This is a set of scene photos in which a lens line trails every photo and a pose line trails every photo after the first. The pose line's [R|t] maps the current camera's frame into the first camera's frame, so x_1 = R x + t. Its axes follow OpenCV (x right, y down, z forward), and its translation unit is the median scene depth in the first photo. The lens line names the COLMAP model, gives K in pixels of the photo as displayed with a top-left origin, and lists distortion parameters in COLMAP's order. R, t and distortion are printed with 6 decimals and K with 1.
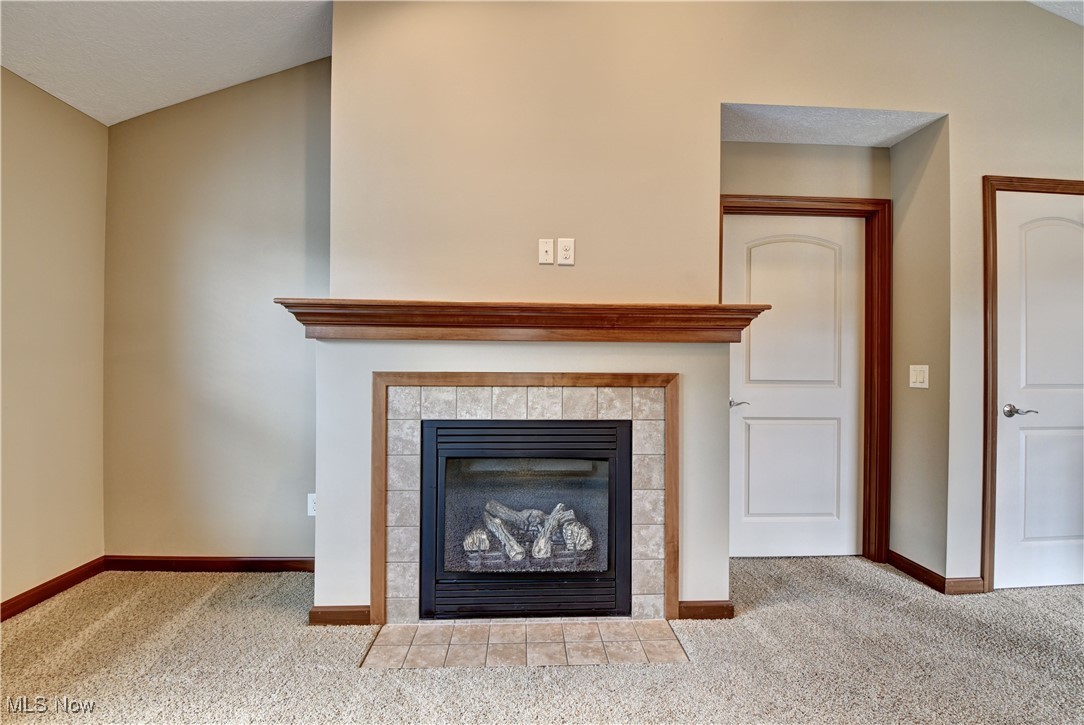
lens RADIAL K [[481.2, 0, 542.1], [0, 481.2, 360.6], [0, 0, 1]] dist [-0.015270, -0.000498]
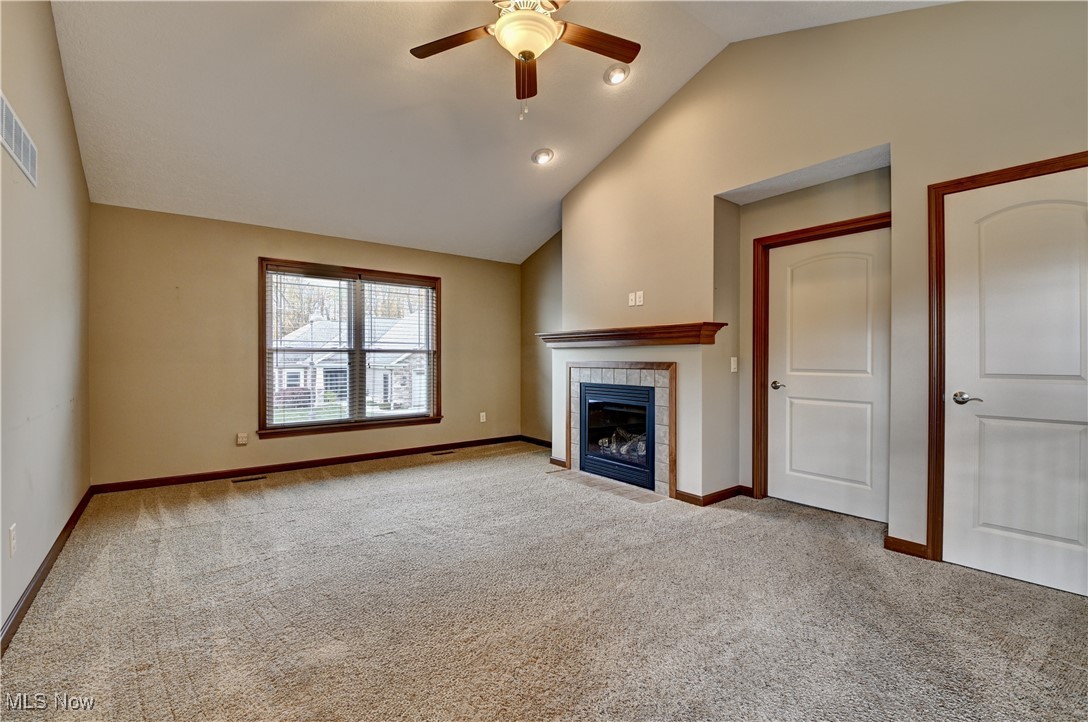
lens RADIAL K [[486.2, 0, 542.9], [0, 486.2, 359.2], [0, 0, 1]] dist [-0.001549, -0.000175]
pose [[0.570501, -0.004697, -0.821283, 1.500806], [0.008874, 0.999961, 0.000446, 0.010121], [0.821249, -0.007543, 0.570520, -0.443763]]
